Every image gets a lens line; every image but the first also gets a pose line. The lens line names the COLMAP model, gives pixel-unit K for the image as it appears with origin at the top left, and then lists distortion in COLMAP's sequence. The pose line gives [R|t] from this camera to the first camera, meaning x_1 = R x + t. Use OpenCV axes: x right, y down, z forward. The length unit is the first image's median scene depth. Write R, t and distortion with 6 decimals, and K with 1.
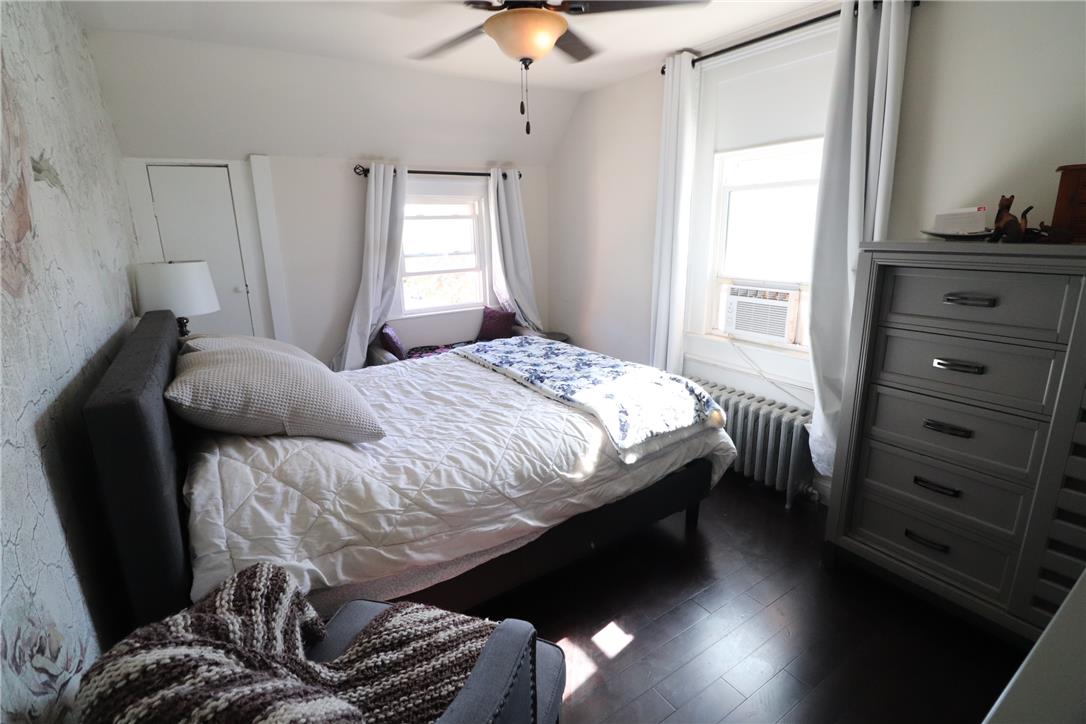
lens RADIAL K [[506.4, 0, 540.0], [0, 506.4, 359.3], [0, 0, 1]] dist [-0.002615, -0.011353]
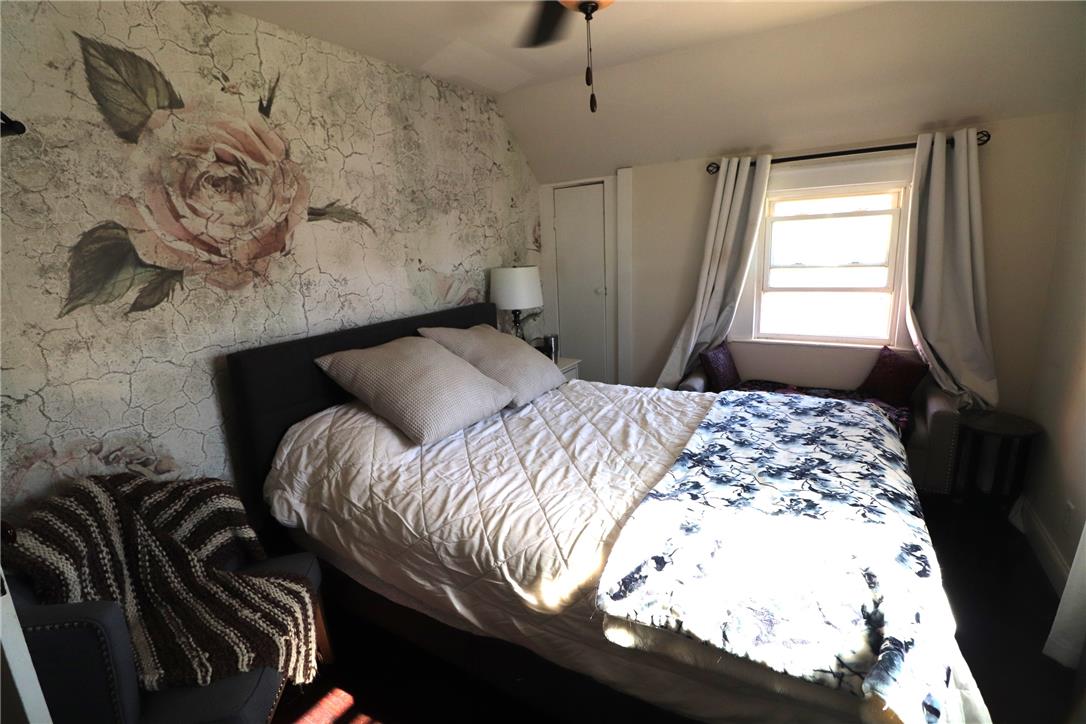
lens RADIAL K [[506.4, 0, 537.4], [0, 506.4, 357.7], [0, 0, 1]] dist [-0.002615, -0.011353]
pose [[0.418039, 0.200789, -0.885961, 0.632562], [-0.194855, 0.972387, 0.128434, -0.186998], [0.887285, 0.118944, 0.445621, 0.654270]]
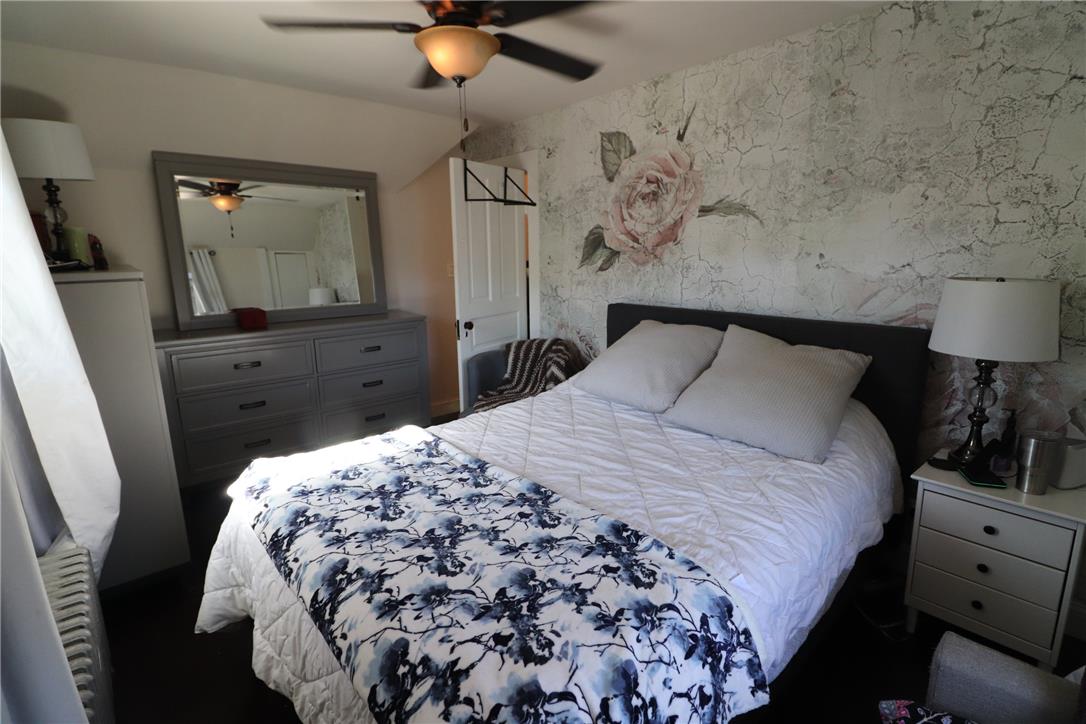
lens RADIAL K [[506.4, 0, 539.0], [0, 506.4, 359.6], [0, 0, 1]] dist [-0.002615, -0.011353]
pose [[-0.990825, 0.059295, -0.121450, -0.029556], [-0.001791, 0.892781, 0.450487, -0.523992], [0.135140, 0.446571, -0.884483, 2.050566]]
